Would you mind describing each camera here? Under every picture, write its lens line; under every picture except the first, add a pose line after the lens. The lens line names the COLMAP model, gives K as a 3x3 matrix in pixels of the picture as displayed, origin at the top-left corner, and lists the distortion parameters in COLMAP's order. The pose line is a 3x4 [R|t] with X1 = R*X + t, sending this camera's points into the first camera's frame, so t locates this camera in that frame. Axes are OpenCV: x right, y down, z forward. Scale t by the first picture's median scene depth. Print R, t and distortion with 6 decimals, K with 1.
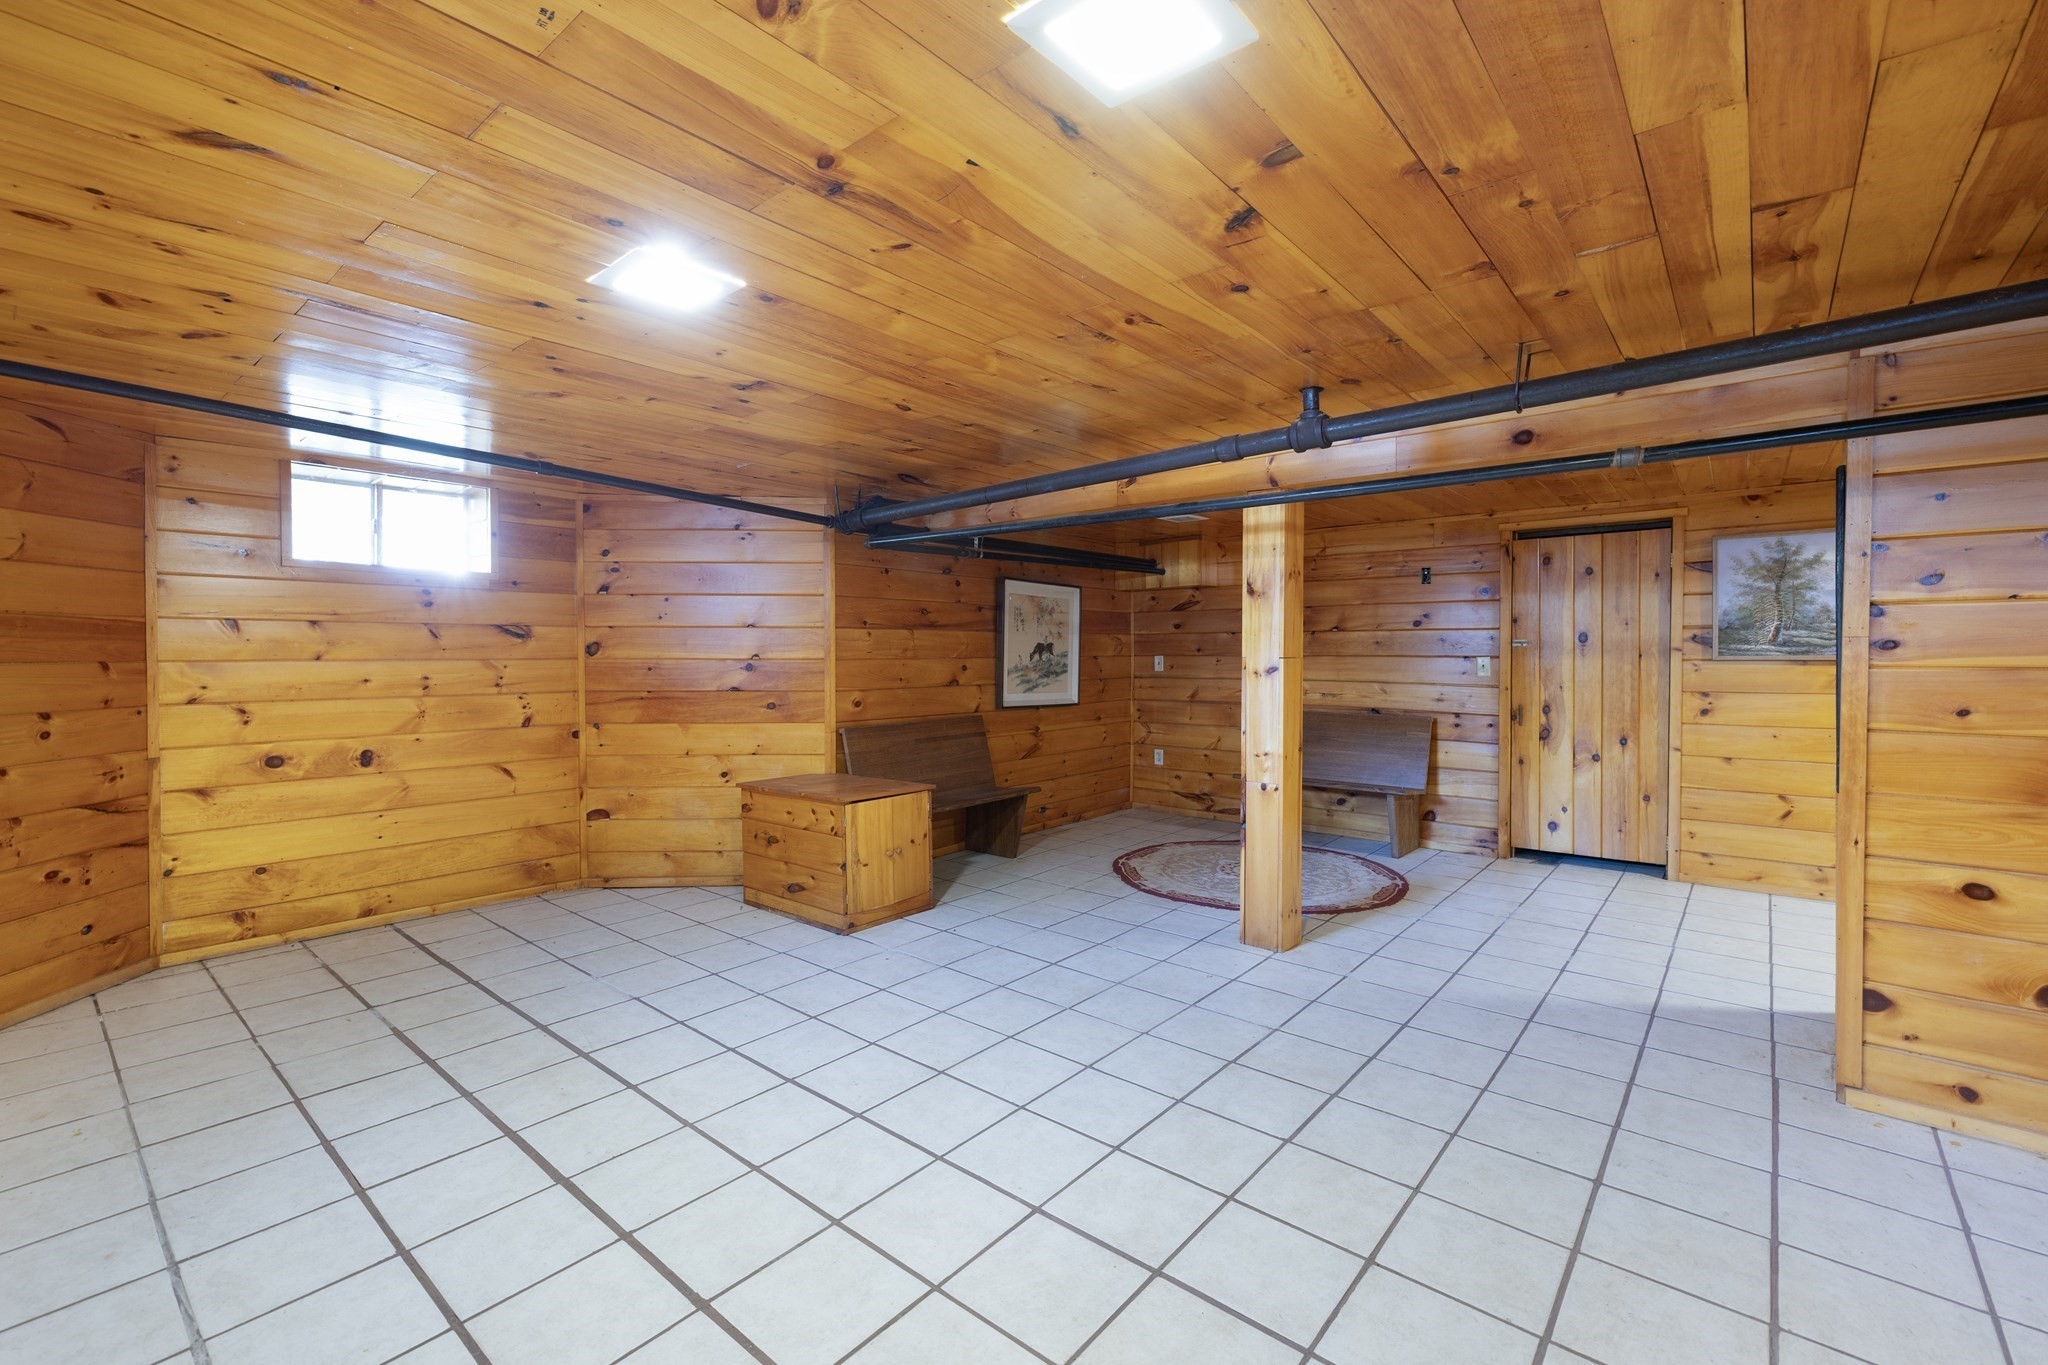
lens RADIAL K [[881.4, 0, 1022.0], [0, 881.4, 669.6], [0, 0, 1]] dist [-0.001979, 0.000701]
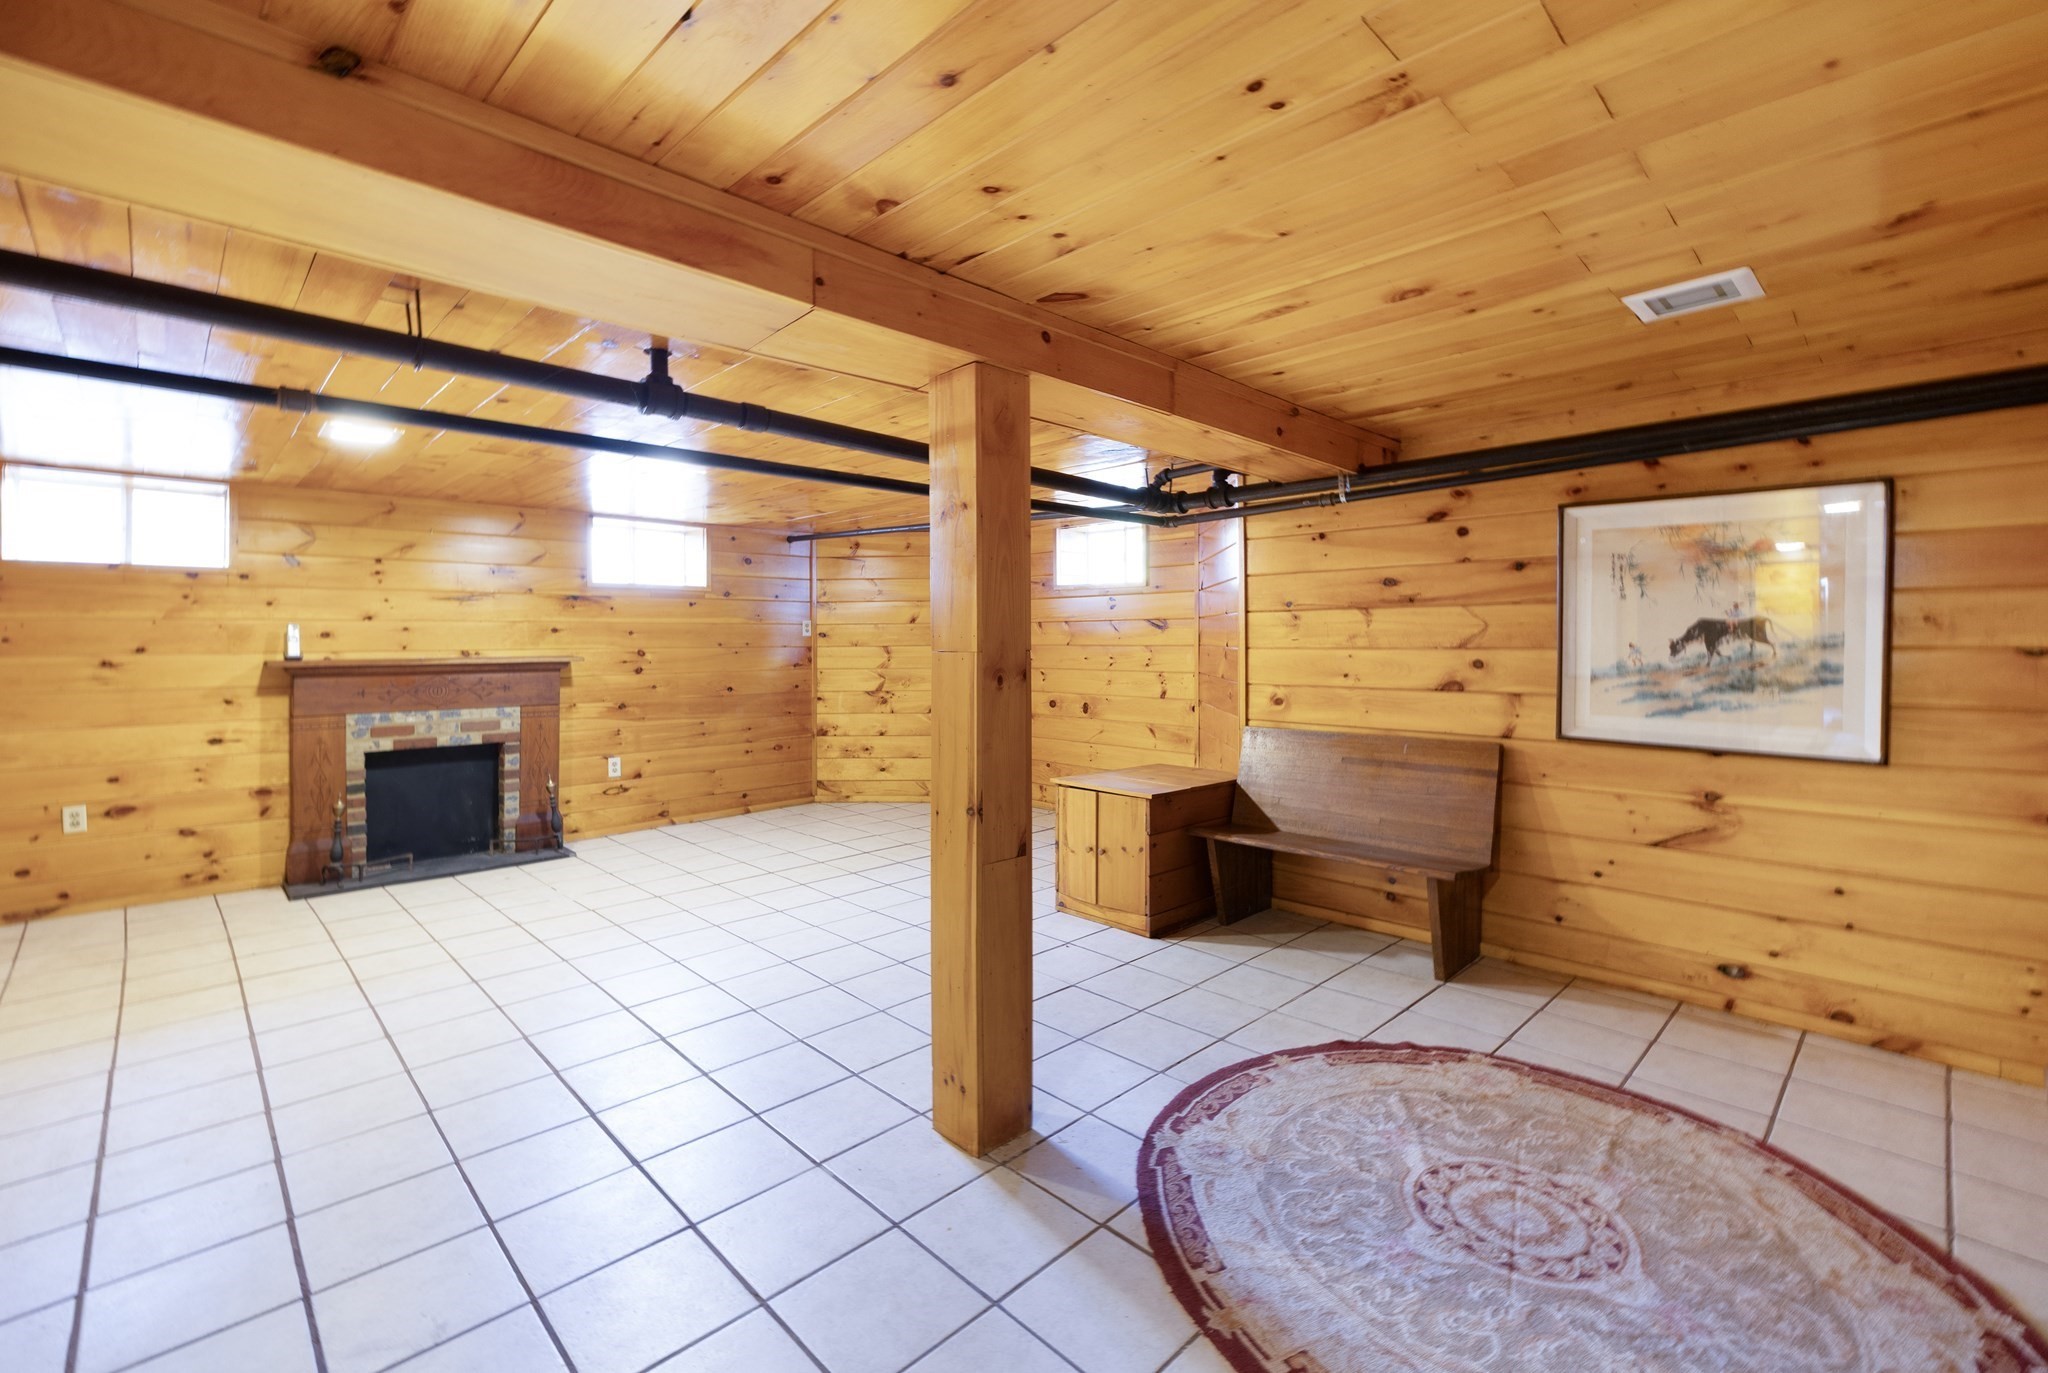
lens RADIAL K [[881.4, 0, 999.4], [0, 881.4, 648.9], [0, 0, 1]] dist [-0.001979, 0.000701]
pose [[-0.111949, 0.009513, -0.993668, 0.574265], [-0.016346, 0.999801, 0.011413, -0.013971], [0.993580, 0.017521, -0.111771, 0.707925]]
